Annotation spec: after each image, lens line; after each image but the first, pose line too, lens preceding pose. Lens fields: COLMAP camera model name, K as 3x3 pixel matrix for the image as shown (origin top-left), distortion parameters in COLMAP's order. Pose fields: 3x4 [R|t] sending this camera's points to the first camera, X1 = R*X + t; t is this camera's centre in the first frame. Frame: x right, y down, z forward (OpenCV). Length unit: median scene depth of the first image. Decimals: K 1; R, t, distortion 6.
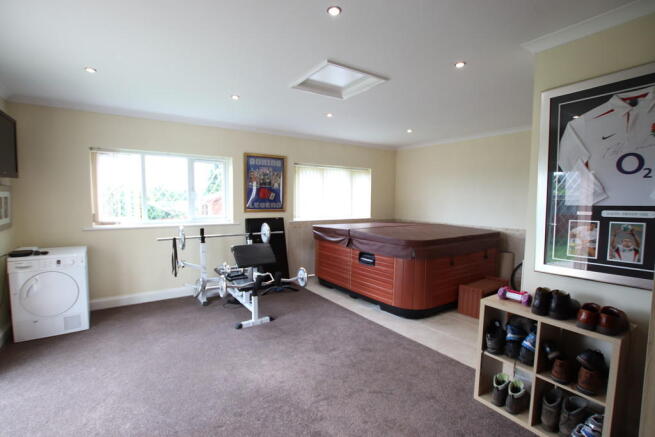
lens RADIAL K [[303.0, 0, 326.7], [0, 303.0, 219.7], [0, 0, 1]] dist [-0.022260, 0.002929]
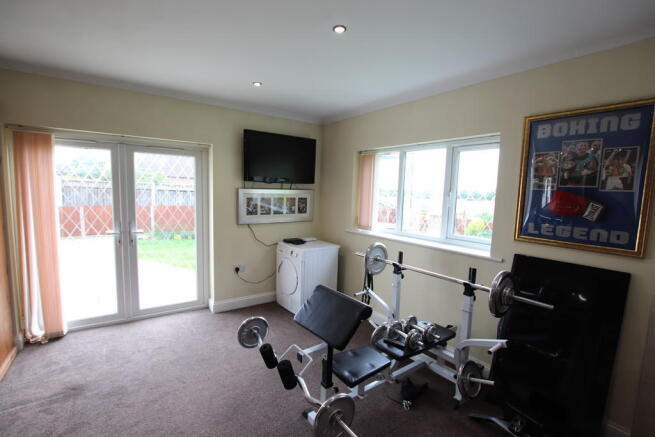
lens RADIAL K [[303.0, 0, 327.0], [0, 303.0, 219.5], [0, 0, 1]] dist [-0.022260, 0.002929]
pose [[0.029866, 0.090951, -0.995407, 0.196397], [-0.099200, 0.991205, 0.087591, -0.069296], [0.994619, 0.096129, 0.038626, 0.665227]]
